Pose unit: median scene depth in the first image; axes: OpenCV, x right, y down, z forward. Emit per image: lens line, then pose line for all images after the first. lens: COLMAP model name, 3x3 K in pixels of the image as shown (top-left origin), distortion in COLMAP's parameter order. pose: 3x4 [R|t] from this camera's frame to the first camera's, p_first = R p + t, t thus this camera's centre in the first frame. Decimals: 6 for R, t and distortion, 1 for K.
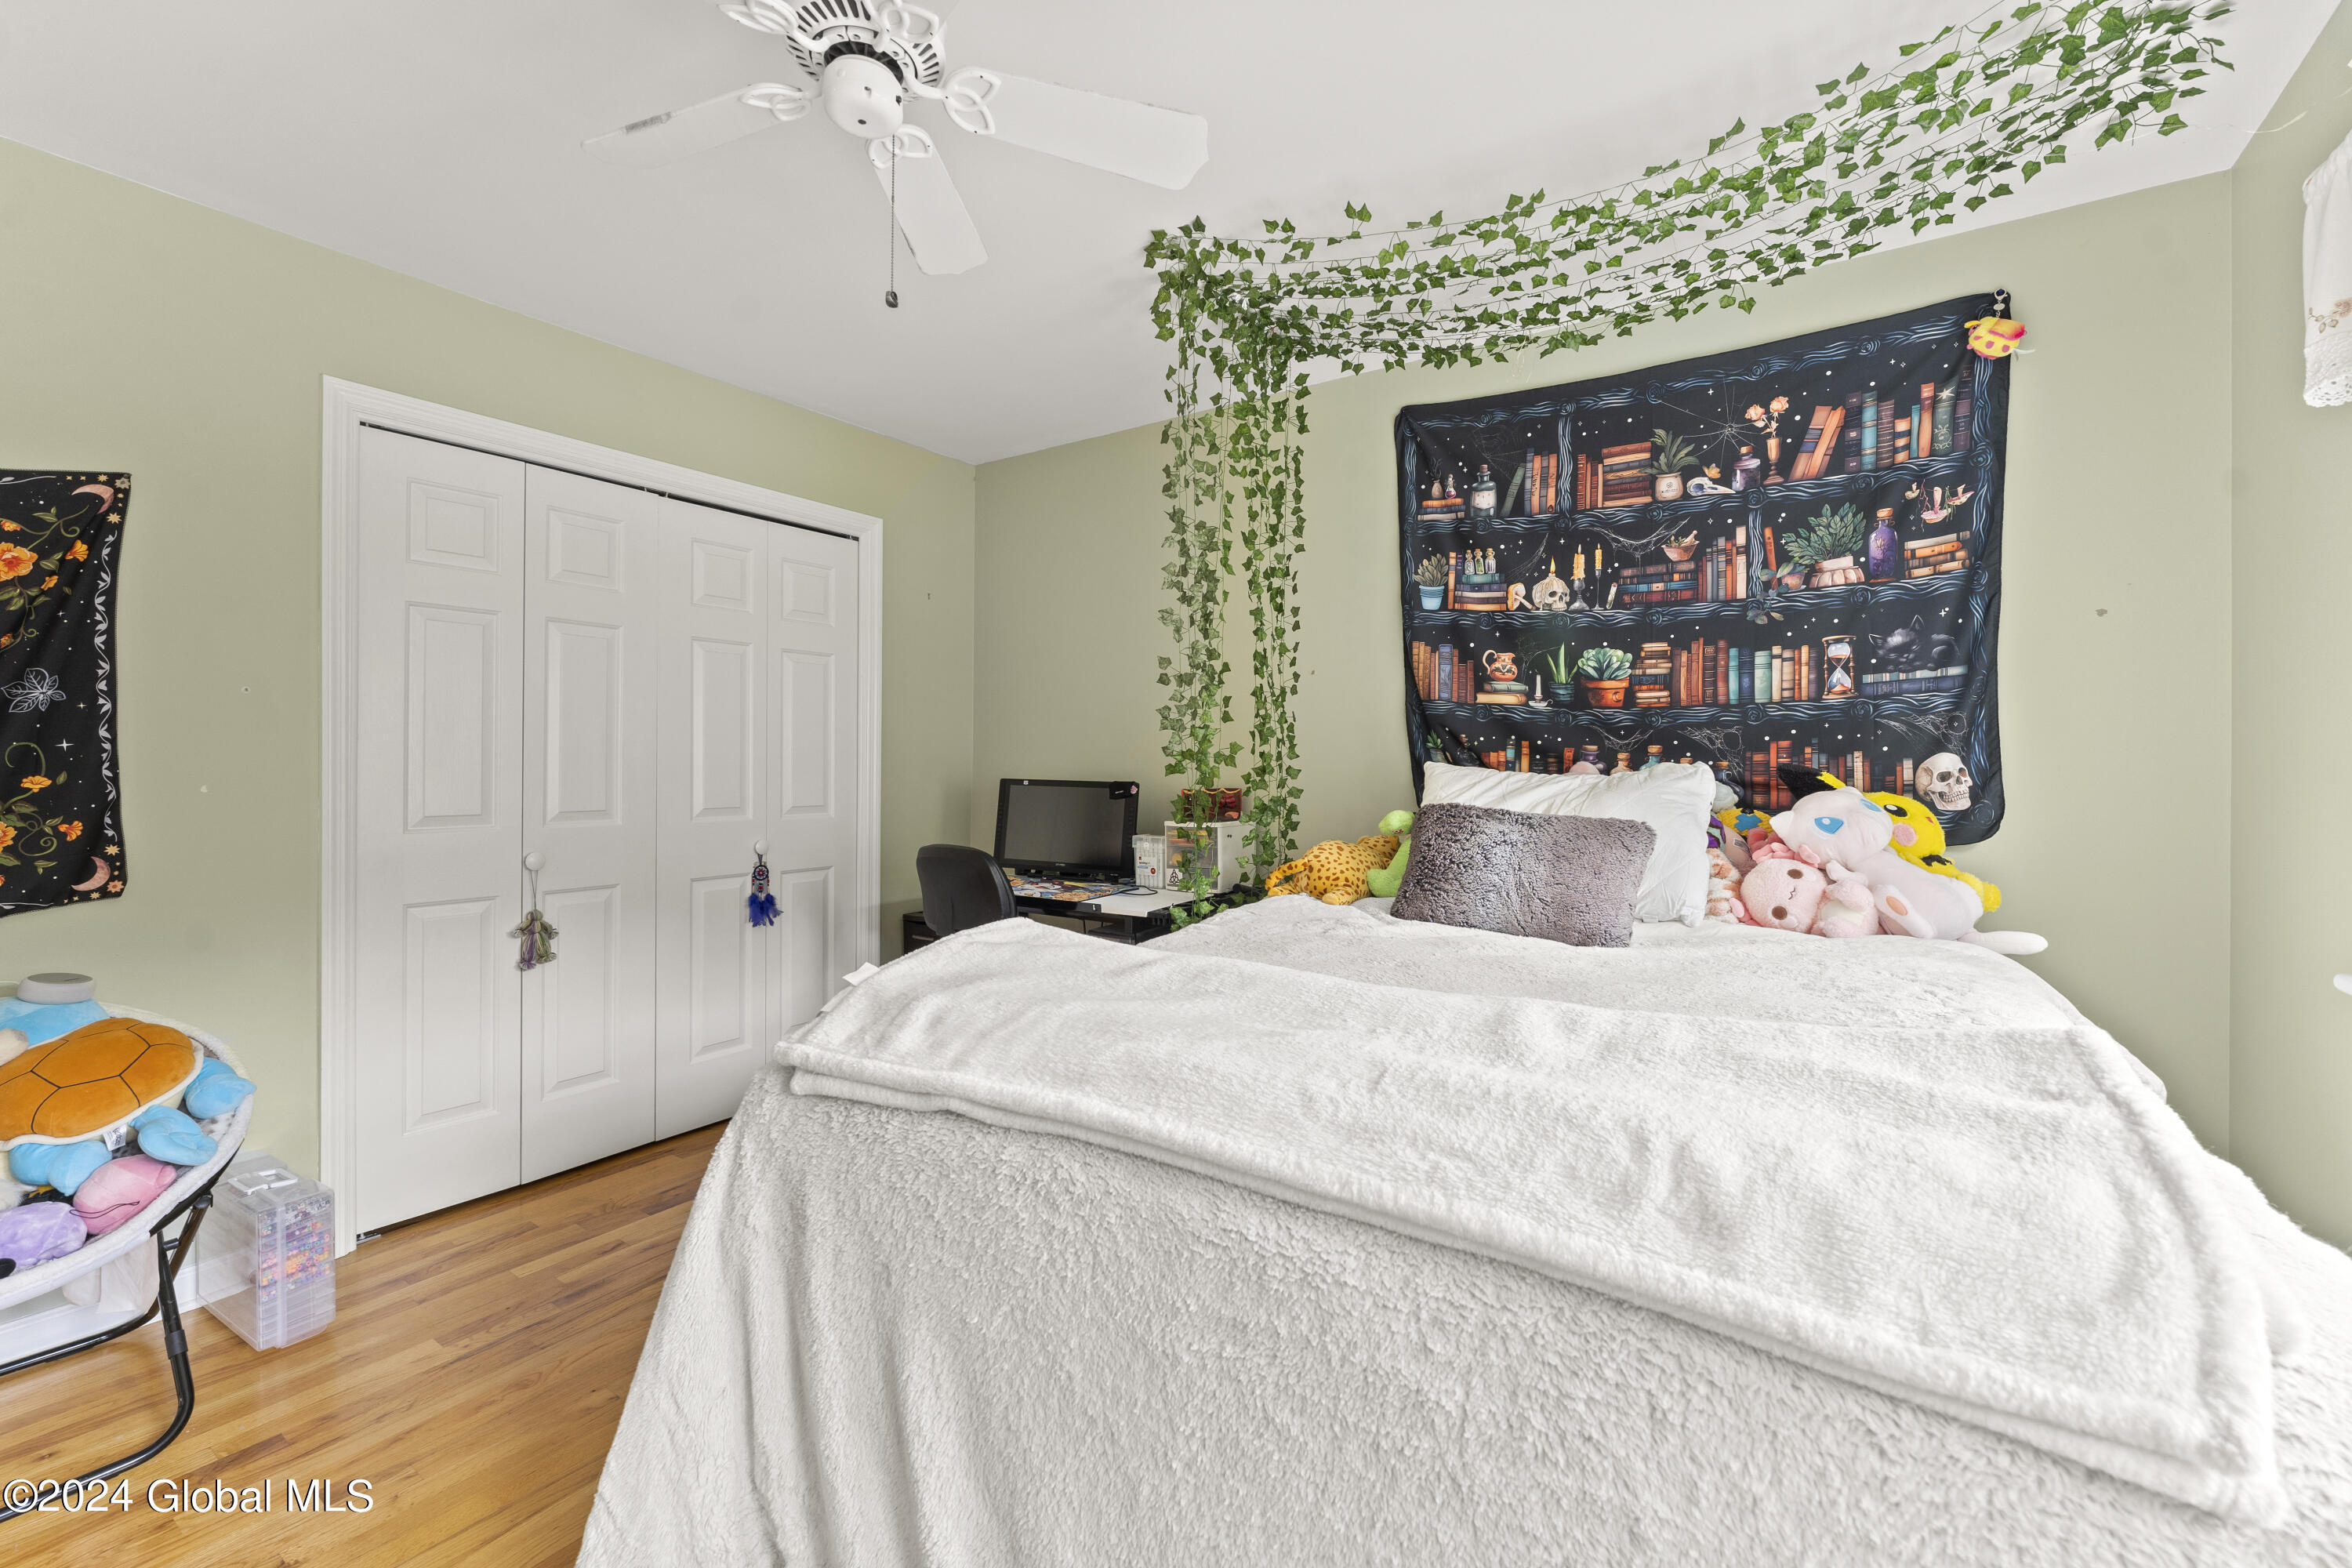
lens RADIAL K [[958.2, 0, 1160.4], [0, 958.2, 763.2], [0, 0, 1]] dist [-0.008901, 0.000380]
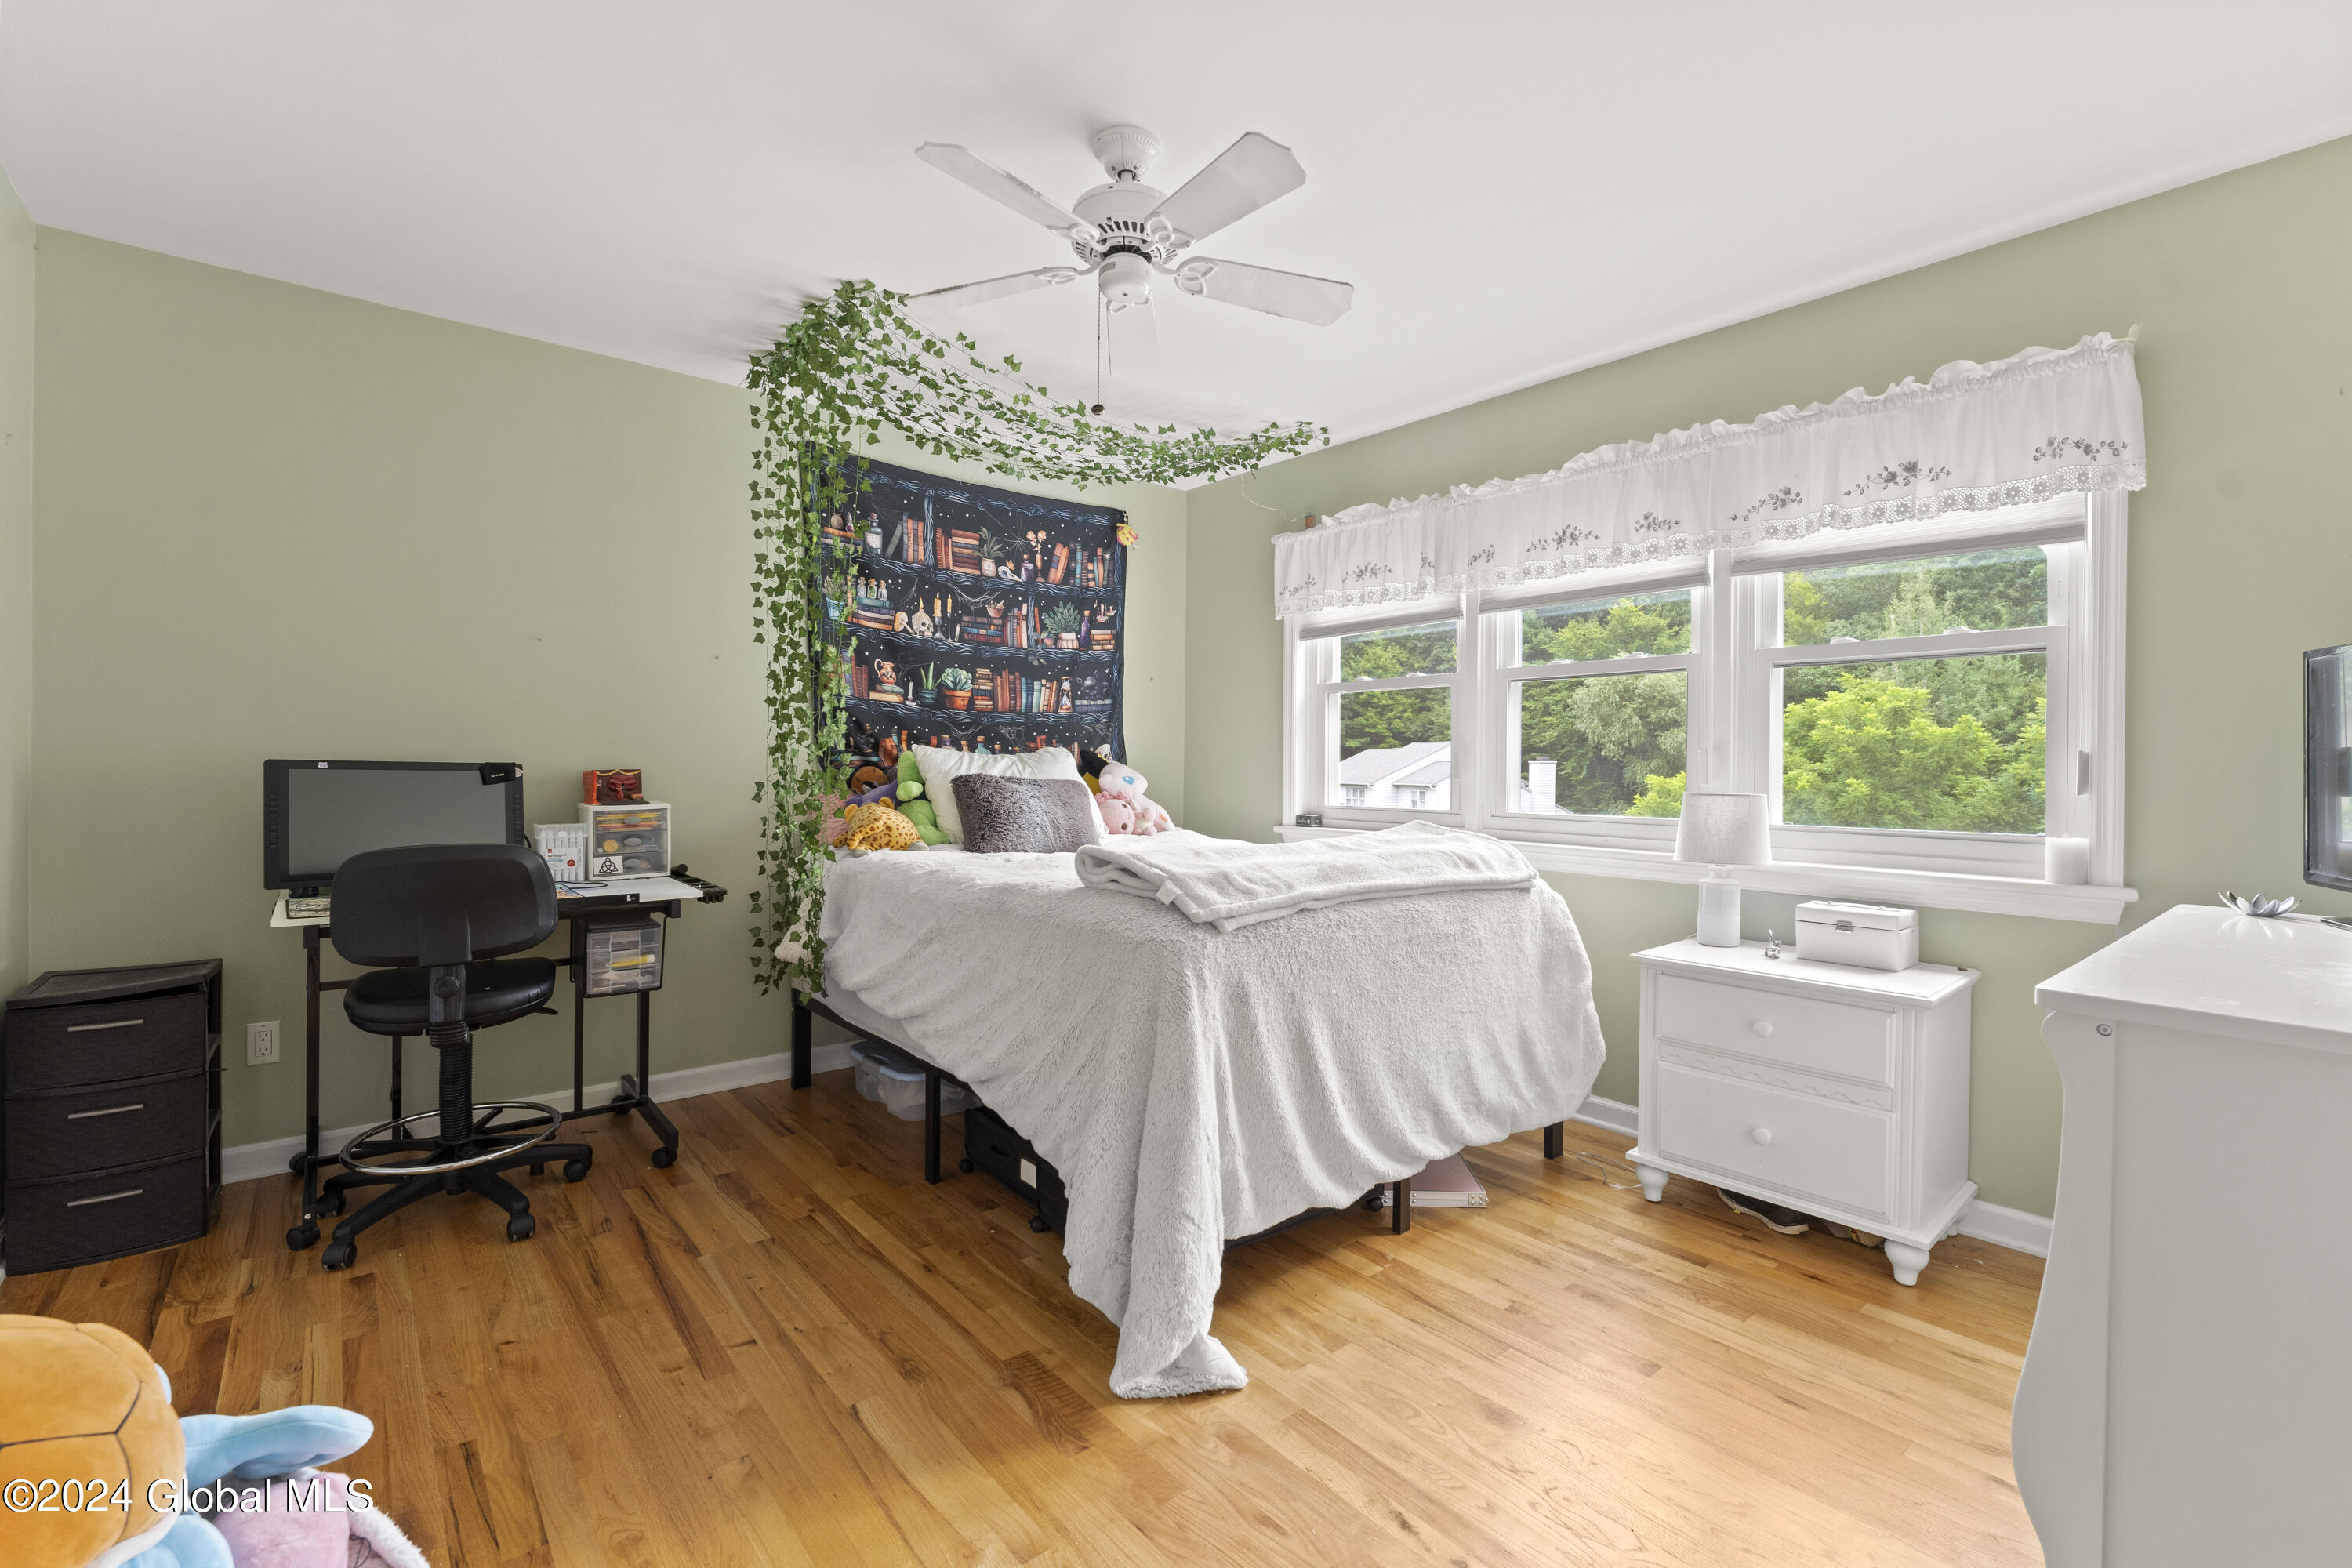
lens RADIAL K [[1025.2, 0, 1161.9], [0, 1025.2, 767.8], [0, 0, 1]] dist [-0.003077, -0.001880]
pose [[0.278931, -0.003815, 0.960304, -0.988774], [-0.004227, 0.999978, 0.005200, 0.022246], [-0.960302, -0.005510, 0.278909, 0.279862]]
